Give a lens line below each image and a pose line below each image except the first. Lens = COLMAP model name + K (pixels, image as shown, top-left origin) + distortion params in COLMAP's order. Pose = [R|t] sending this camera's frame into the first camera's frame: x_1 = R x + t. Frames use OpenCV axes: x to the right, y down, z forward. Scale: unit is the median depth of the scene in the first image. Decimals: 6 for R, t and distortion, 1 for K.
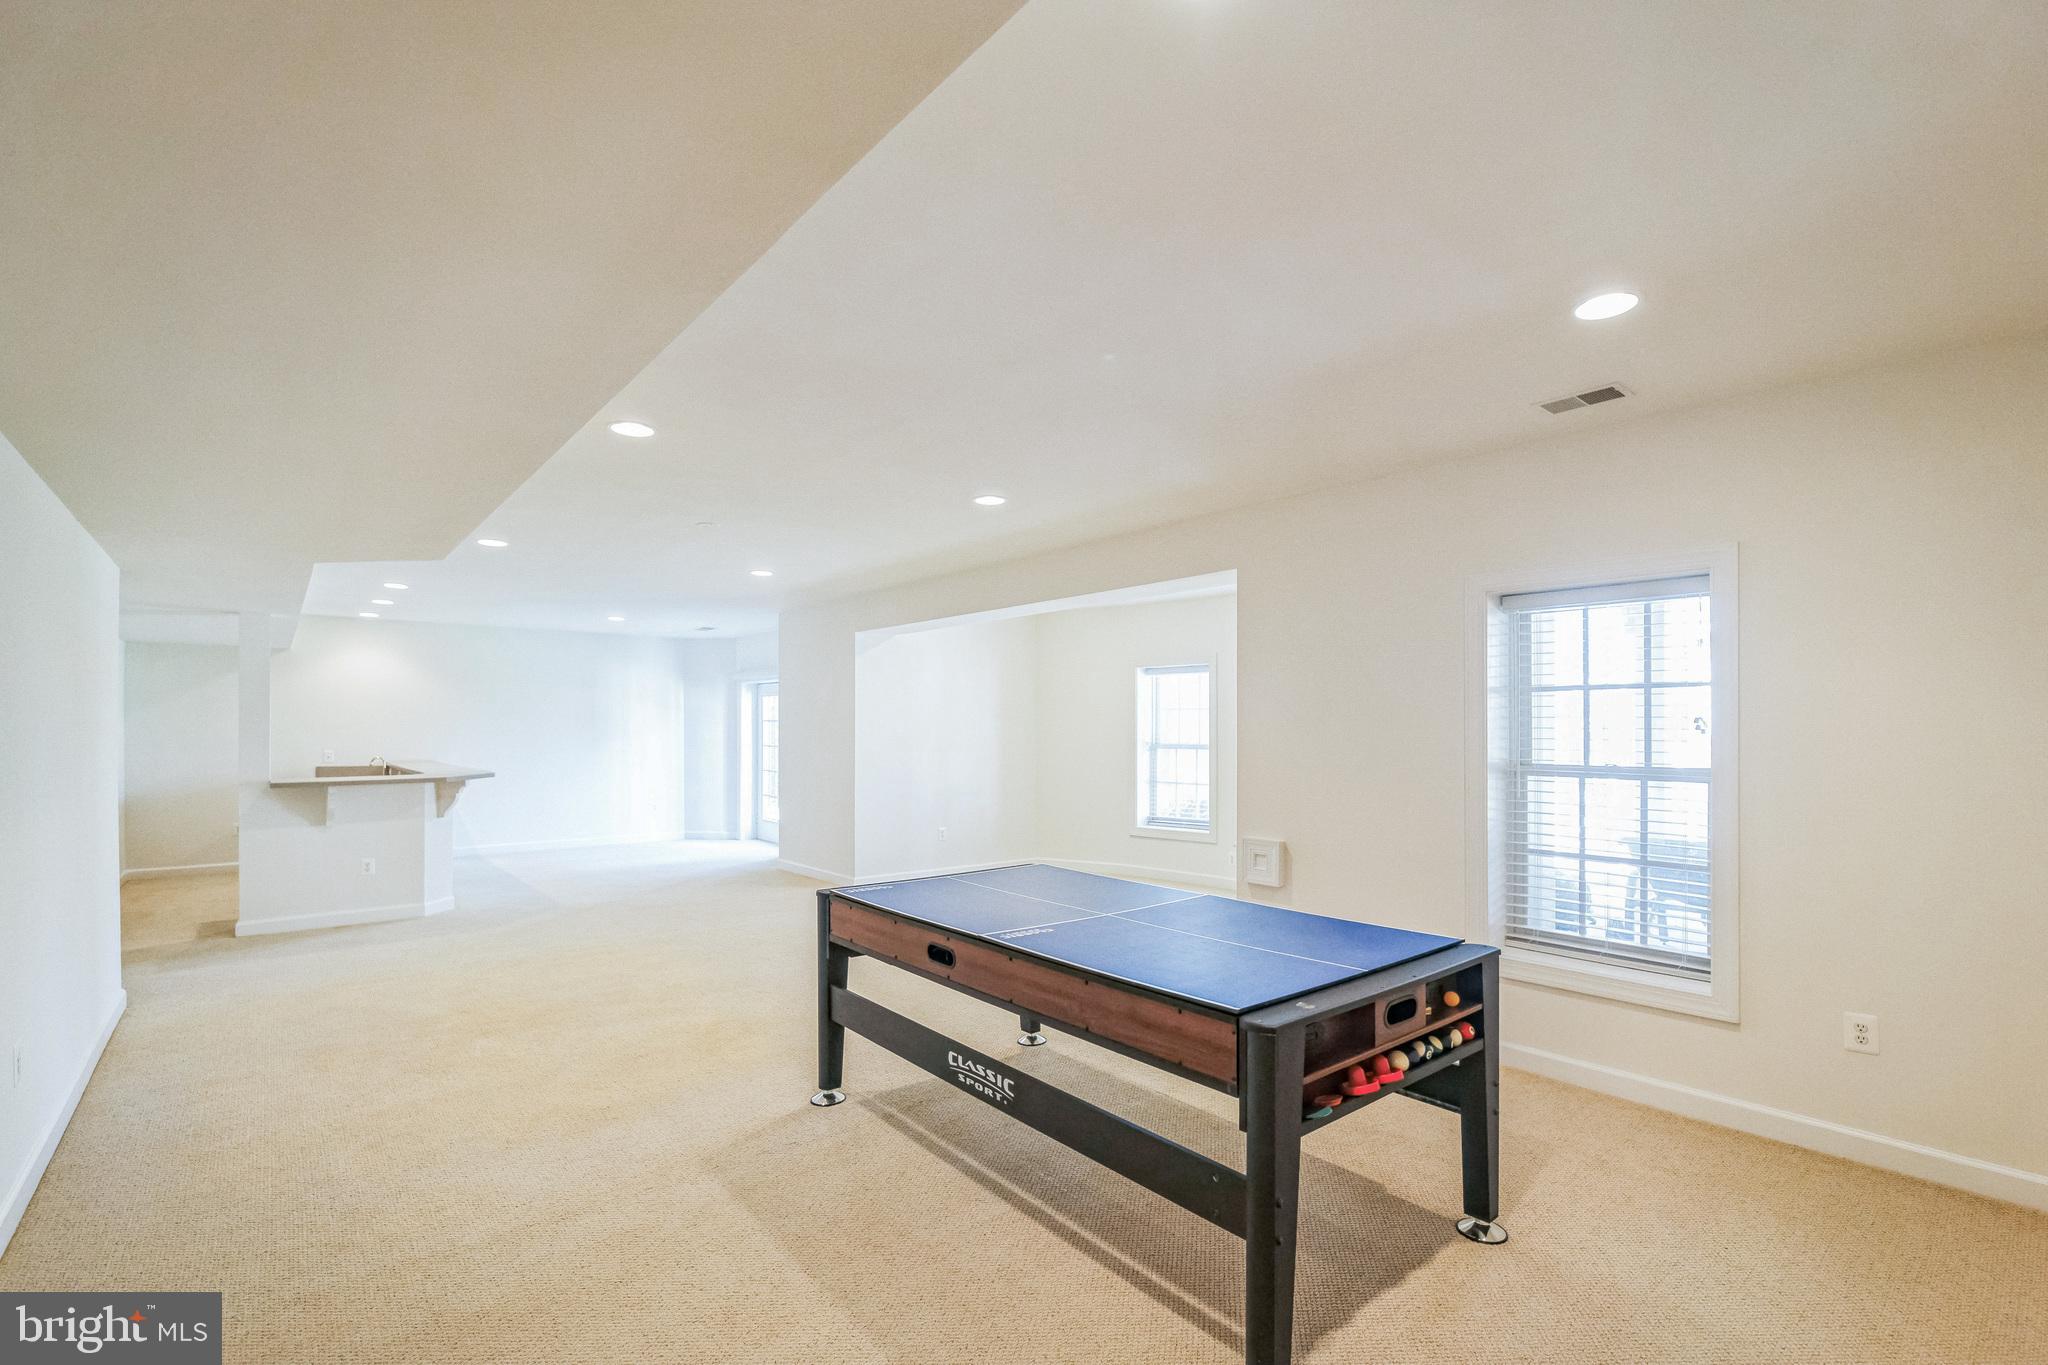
lens RADIAL K [[911.9, 0, 1046.4], [0, 911.9, 727.3], [0, 0, 1]] dist [0.000365, 0.000086]
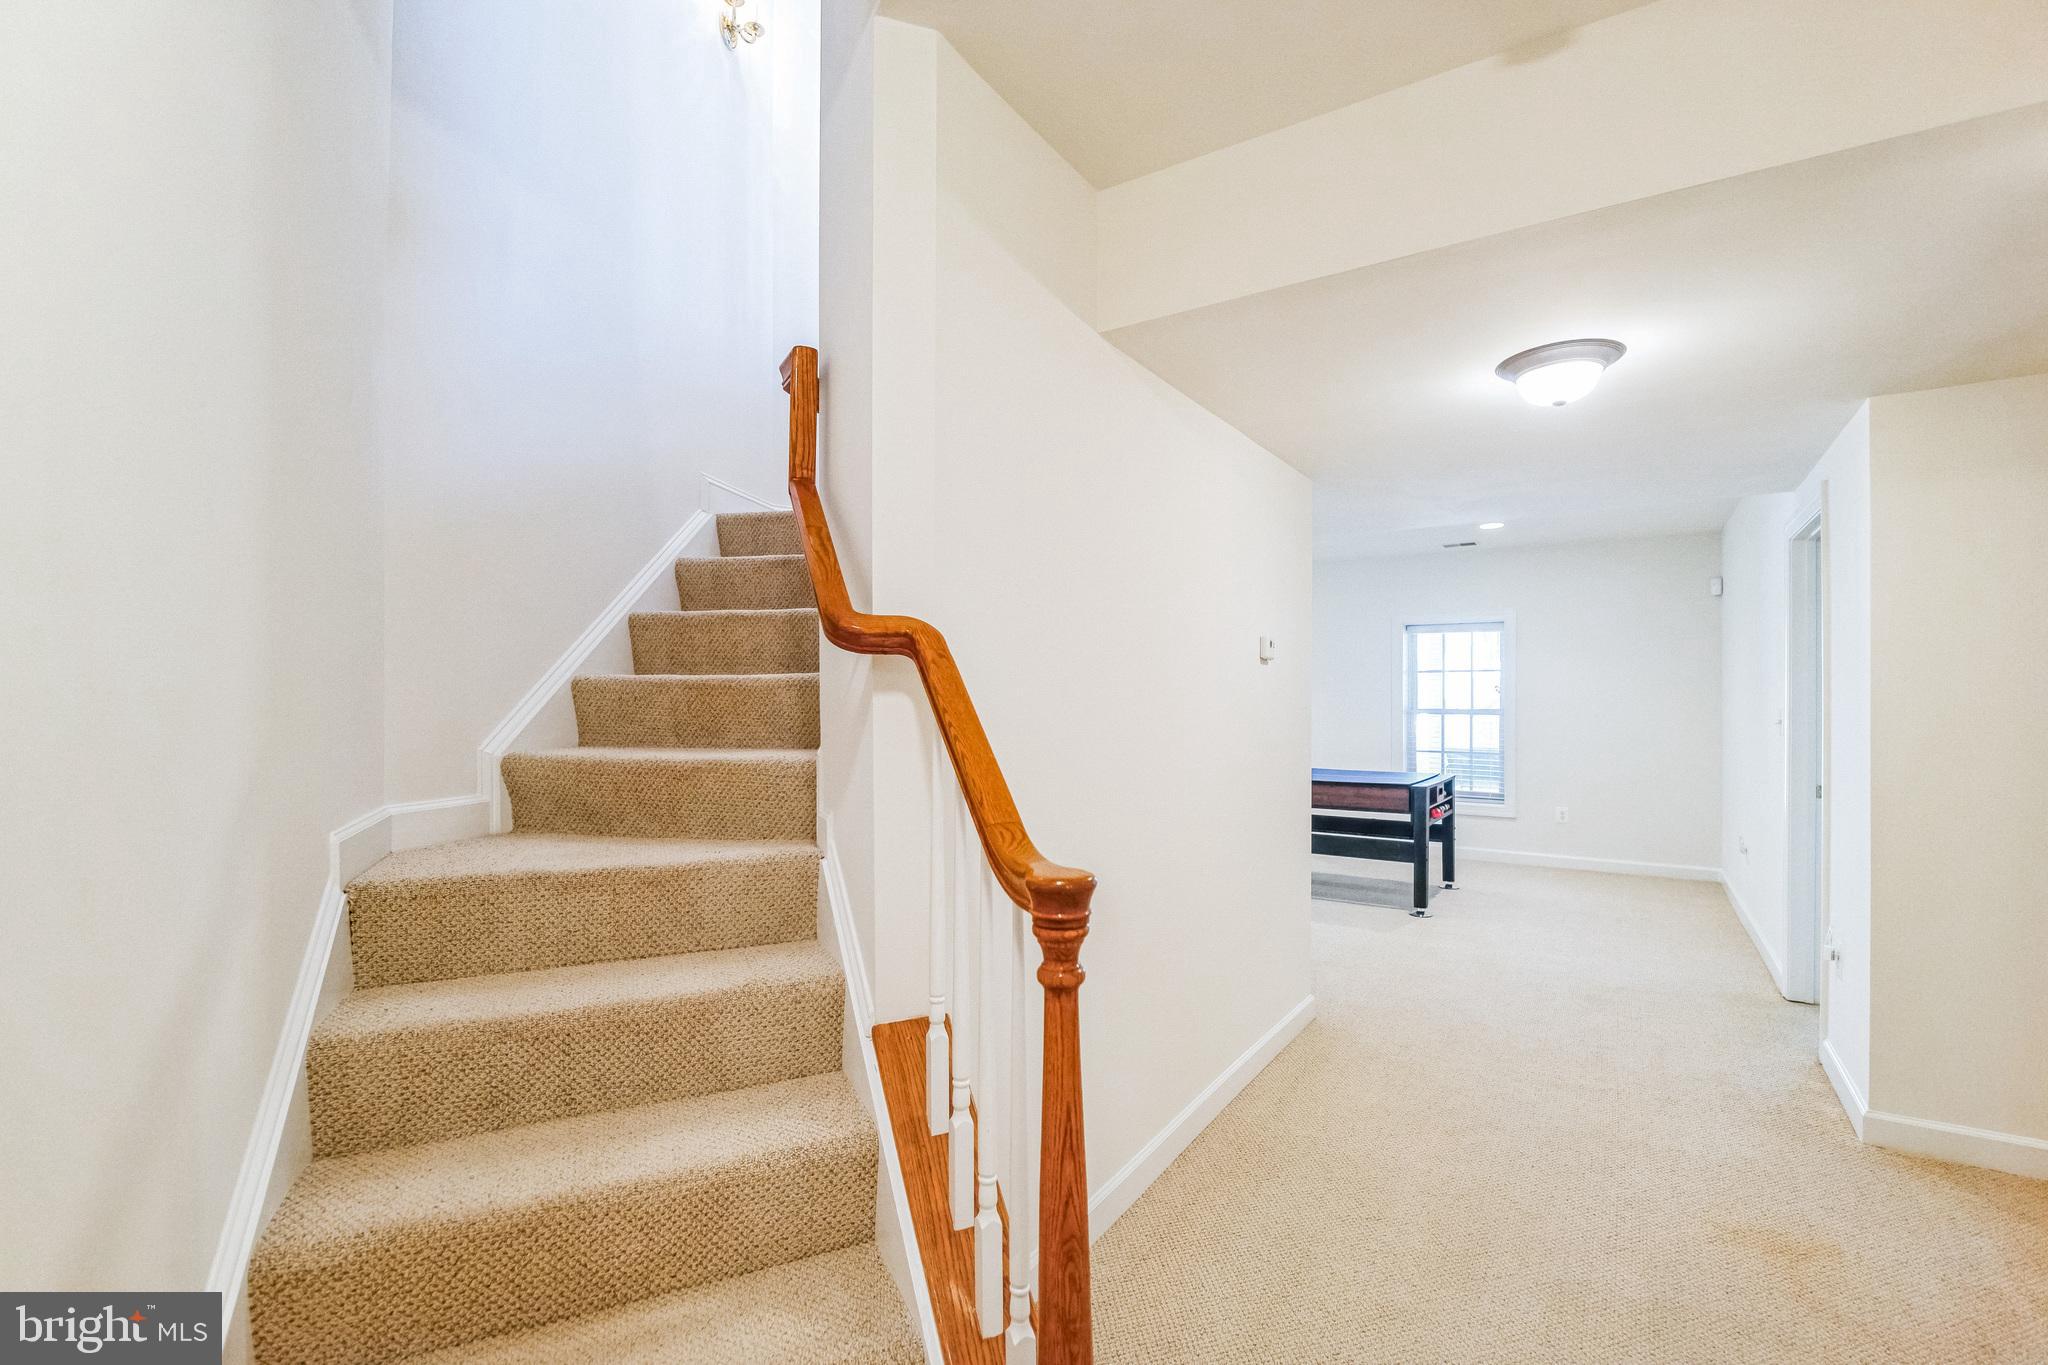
lens RADIAL K [[911.9, 0, 1022.8], [0, 911.9, 687.9], [0, 0, 1]] dist [0.000365, 0.000086]
pose [[0.962133, 0.008639, 0.272443, -0.993198], [-0.006693, 0.999945, -0.008070, 0.020370], [-0.272497, 0.005941, 0.962138, -0.817032]]
